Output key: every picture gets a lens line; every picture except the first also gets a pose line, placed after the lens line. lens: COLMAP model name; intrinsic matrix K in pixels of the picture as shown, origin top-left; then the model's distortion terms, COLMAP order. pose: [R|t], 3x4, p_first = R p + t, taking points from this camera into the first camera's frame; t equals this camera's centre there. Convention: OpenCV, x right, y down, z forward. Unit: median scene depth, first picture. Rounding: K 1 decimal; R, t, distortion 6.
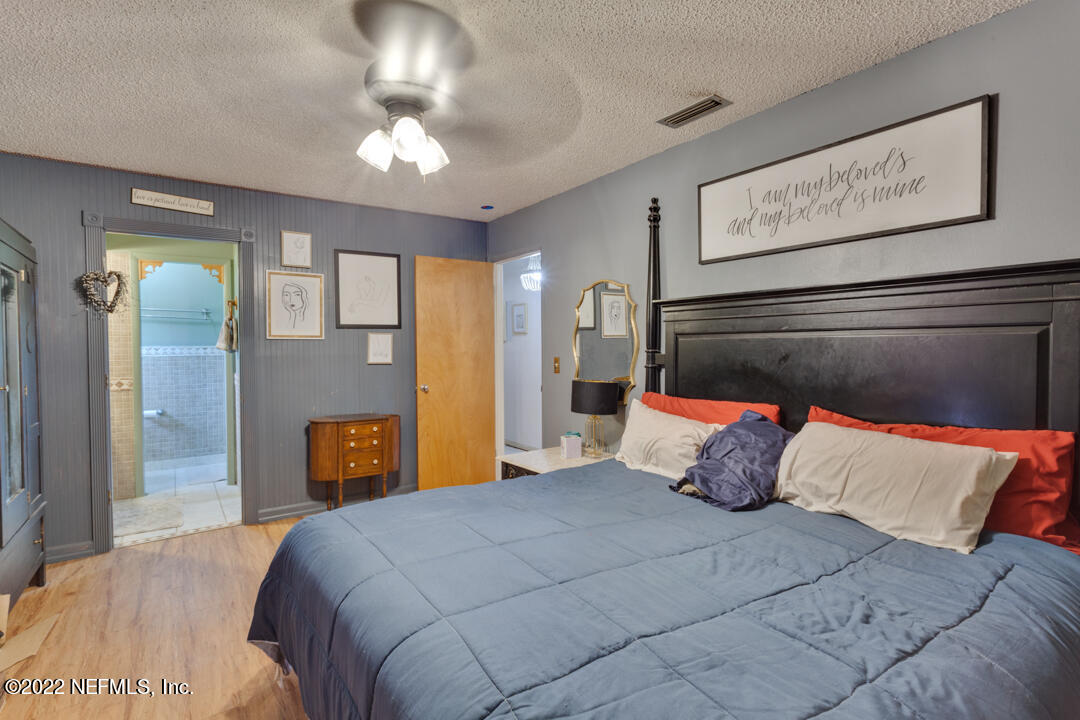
lens RADIAL K [[521.5, 0, 537.7], [0, 521.5, 354.6], [0, 0, 1]] dist [-0.001959, -0.000190]
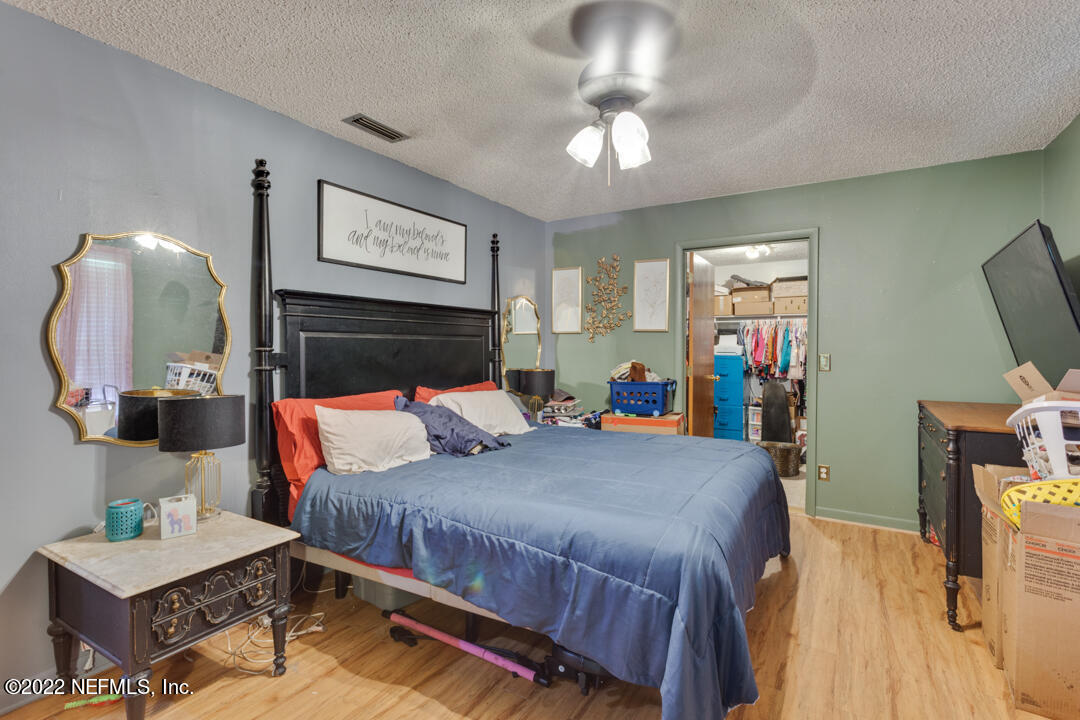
lens RADIAL K [[521.5, 0, 537.7], [0, 521.5, 354.6], [0, 0, 1]] dist [-0.001959, -0.000190]
pose [[-0.399002, -0.000623, 0.916950, -1.188400], [0.021323, 0.999723, 0.009958, 0.004085], [-0.916702, 0.023526, -0.398879, 1.623087]]
